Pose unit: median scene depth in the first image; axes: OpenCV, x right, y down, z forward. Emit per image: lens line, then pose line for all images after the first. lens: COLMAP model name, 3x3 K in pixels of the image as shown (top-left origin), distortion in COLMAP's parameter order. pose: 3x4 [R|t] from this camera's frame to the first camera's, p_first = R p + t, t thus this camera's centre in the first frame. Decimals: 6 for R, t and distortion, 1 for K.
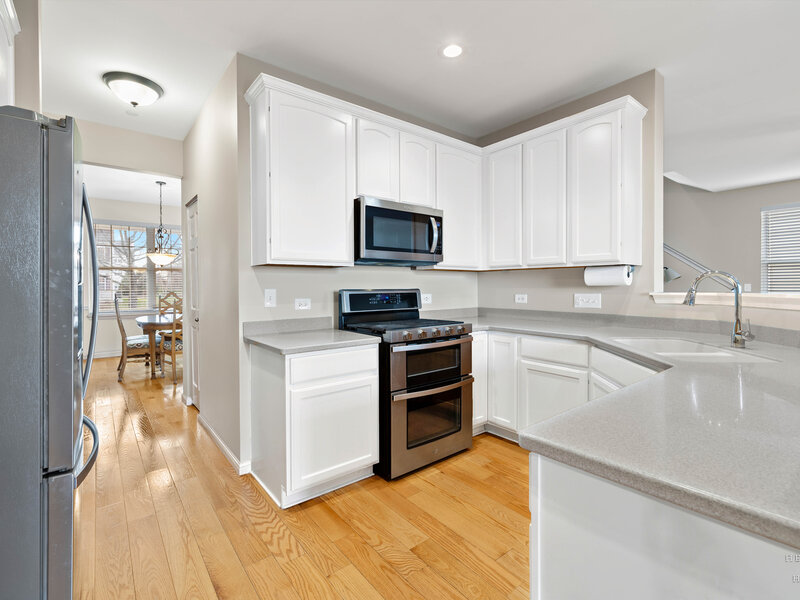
lens RADIAL K [[380.6, 0, 400.3], [0, 380.6, 288.8], [0, 0, 1]] dist [-0.000757, -0.000192]
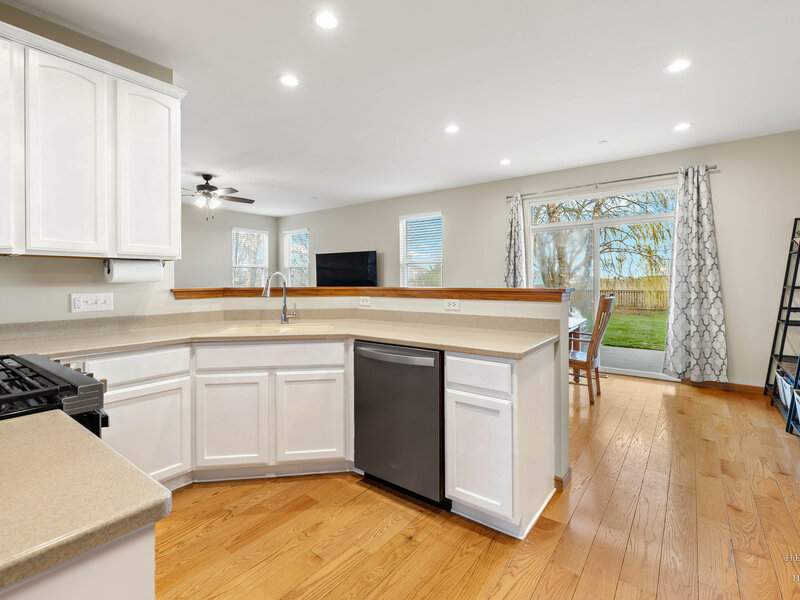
lens RADIAL K [[388.5, 0, 397.2], [0, 388.5, 279.4], [0, 0, 1]] dist [0.002974, 0.000312]
pose [[-0.242665, 0.004294, 0.970101, -0.465310], [0.010913, 0.999939, -0.001696, -0.007876], [-0.970049, 0.010175, -0.242697, 0.641036]]
